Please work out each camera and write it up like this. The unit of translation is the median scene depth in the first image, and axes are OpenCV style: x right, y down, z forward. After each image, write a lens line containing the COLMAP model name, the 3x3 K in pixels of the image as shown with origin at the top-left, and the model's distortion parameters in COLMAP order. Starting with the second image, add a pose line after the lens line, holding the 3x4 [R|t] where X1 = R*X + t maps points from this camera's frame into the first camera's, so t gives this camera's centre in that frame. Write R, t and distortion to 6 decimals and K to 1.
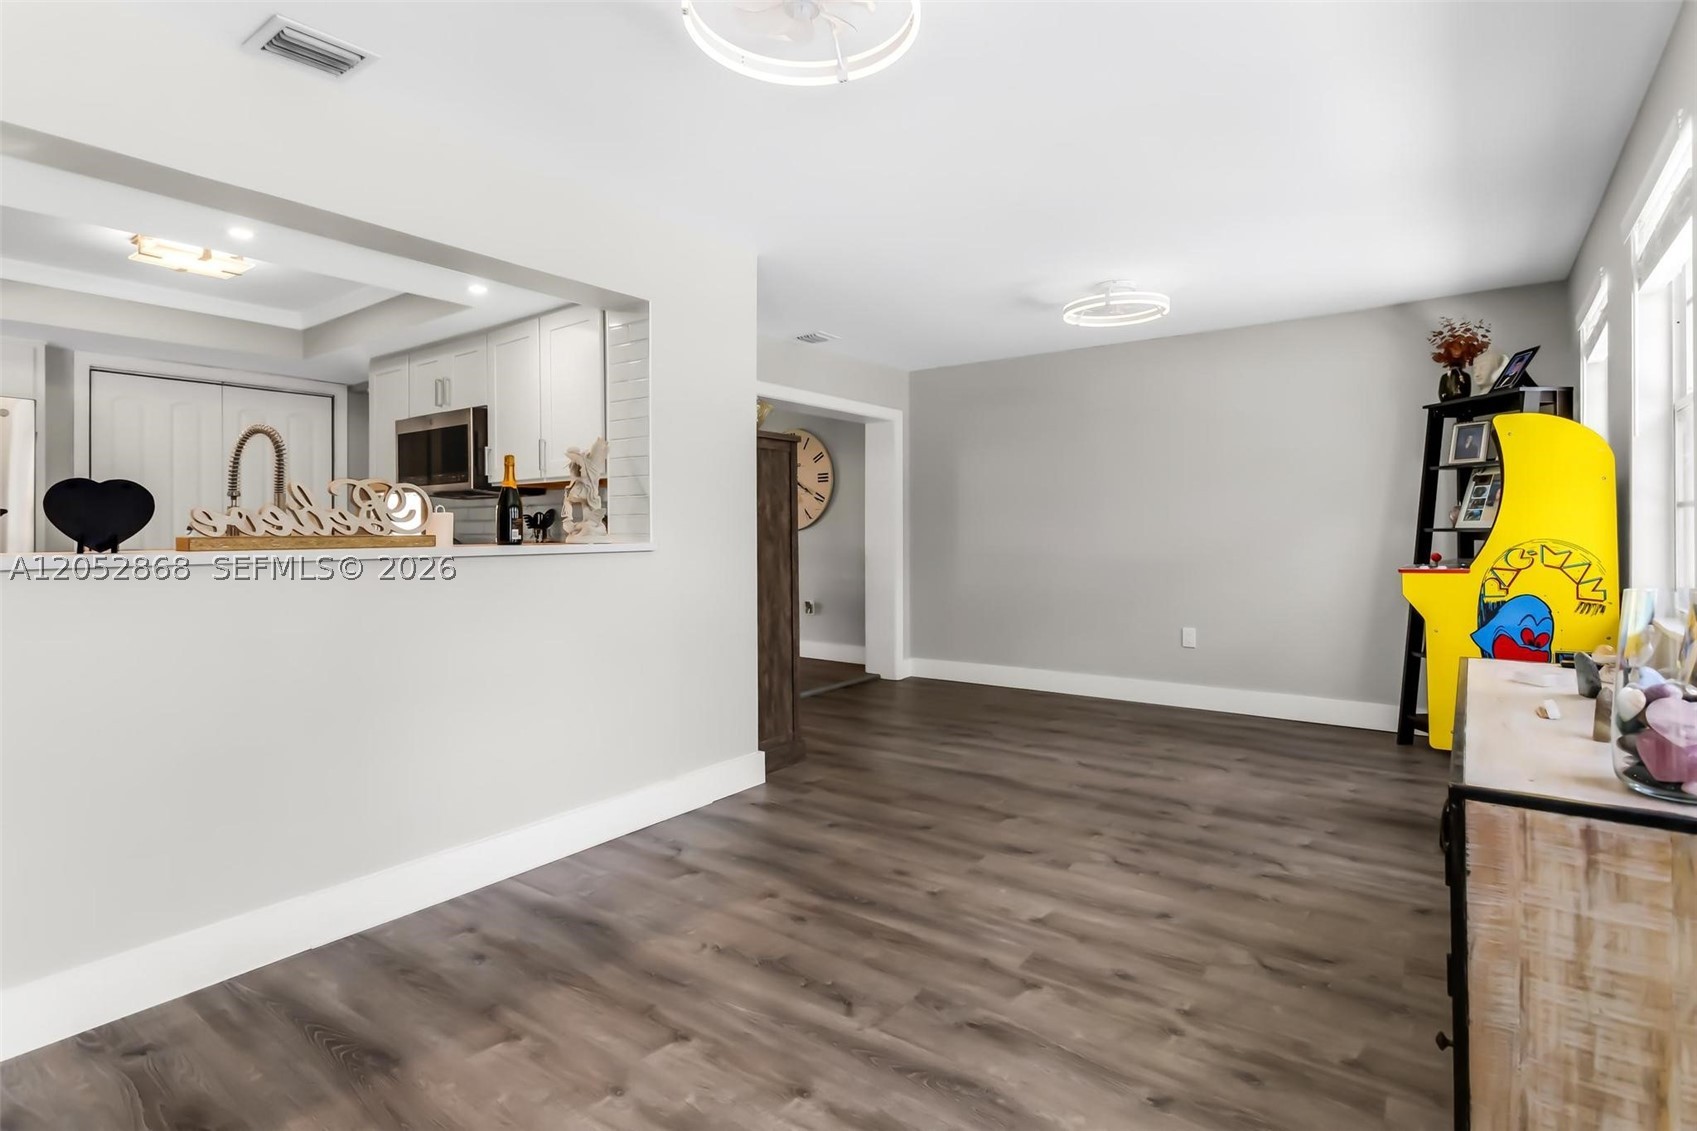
lens RADIAL K [[828.6, 0, 819.2], [0, 828.6, 531.2], [0, 0, 1]] dist [0.012949, -0.002696]
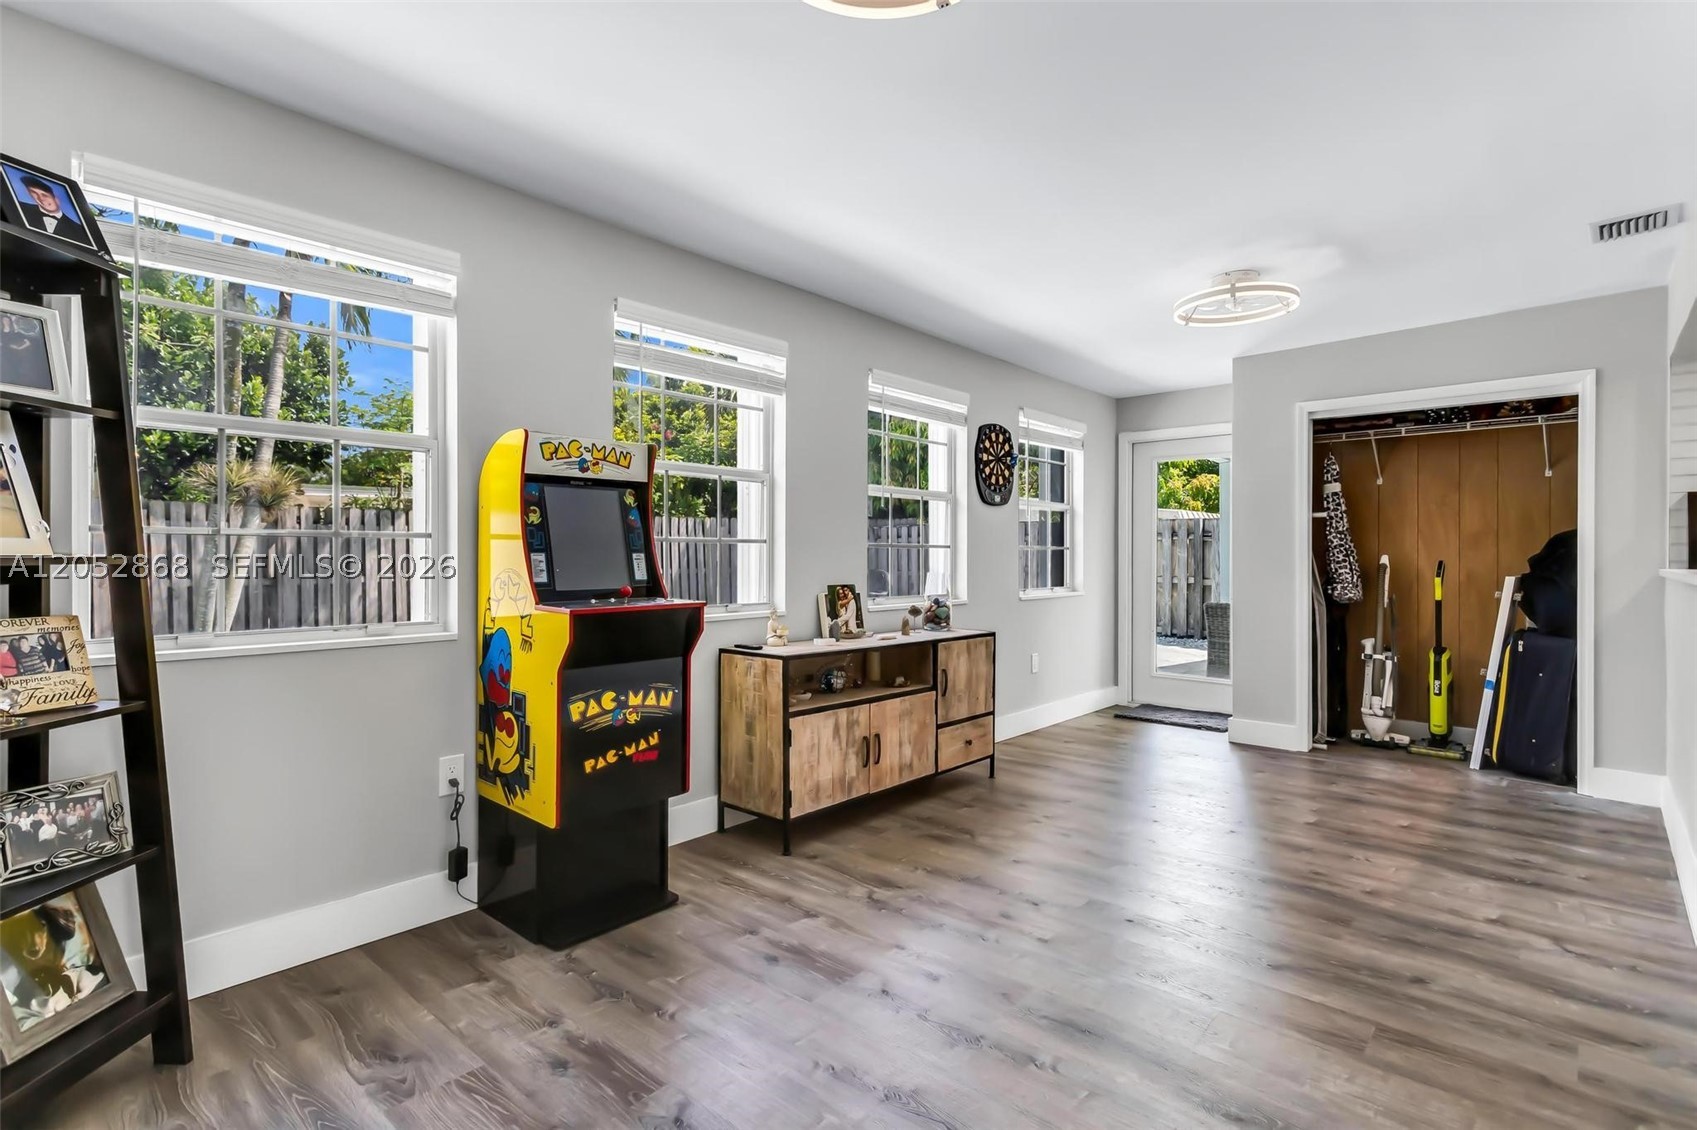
lens RADIAL K [[828.6, 0, 848.2], [0, 828.6, 558.9], [0, 0, 1]] dist [0.012949, -0.002696]
pose [[-0.998200, -0.000754, 0.059965, 0.565750], [-0.000468, 0.999988, 0.004790, -0.005538], [-0.059968, 0.004754, -0.998189, 2.151790]]
